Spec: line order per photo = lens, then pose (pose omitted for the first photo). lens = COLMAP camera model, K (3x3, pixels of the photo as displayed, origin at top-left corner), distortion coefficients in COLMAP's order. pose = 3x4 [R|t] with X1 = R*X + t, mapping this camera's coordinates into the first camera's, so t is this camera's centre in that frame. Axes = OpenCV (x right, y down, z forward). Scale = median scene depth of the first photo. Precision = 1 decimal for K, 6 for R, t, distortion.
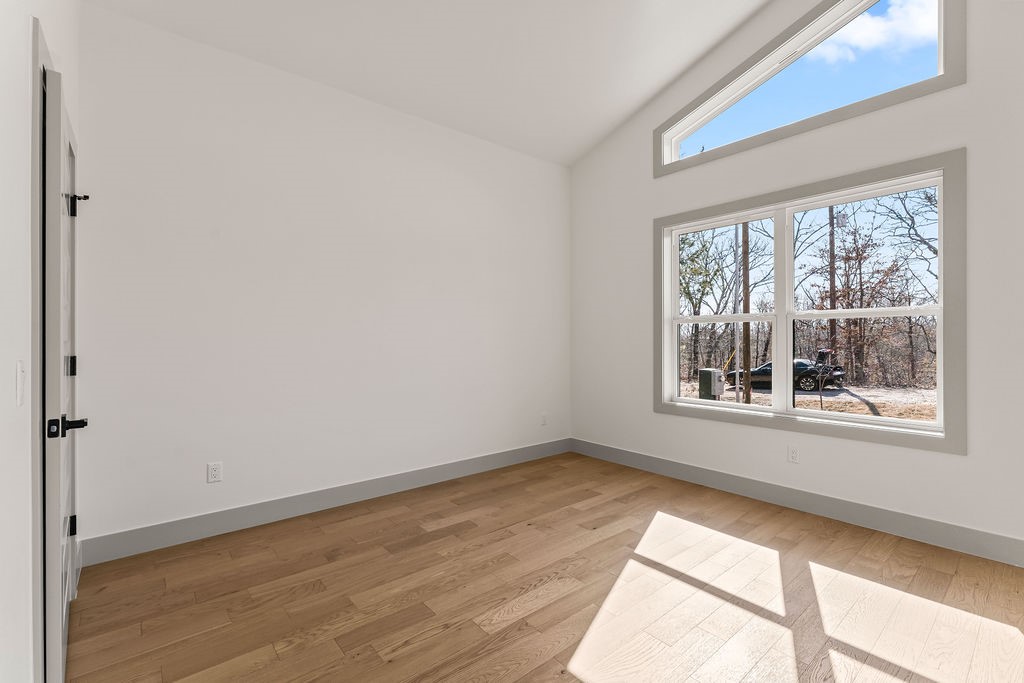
lens RADIAL K [[446.9, 0, 496.7], [0, 446.9, 341.0], [0, 0, 1]] dist [0.000225, -0.000012]
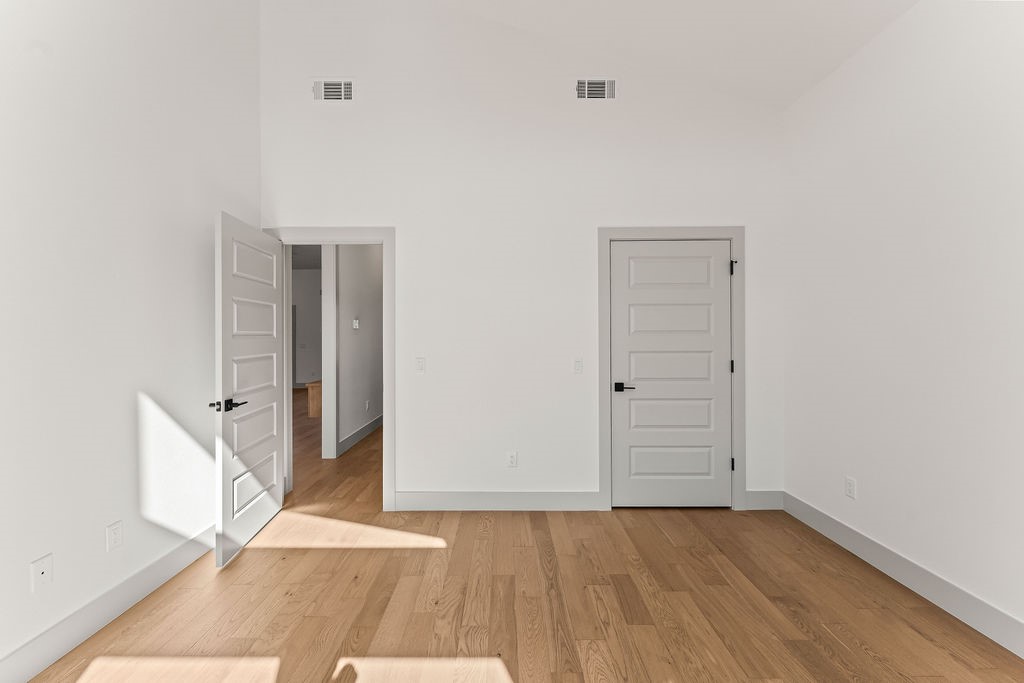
lens RADIAL K [[411.5, 0, 504.9], [0, 411.5, 338.0], [0, 0, 1]] dist [-0.000742, -0.000024]
pose [[-0.631964, 0.002760, -0.774993, 0.765649], [0.004483, 0.999990, -0.000094, -0.056080], [0.774985, -0.003533, -0.631970, 1.349003]]
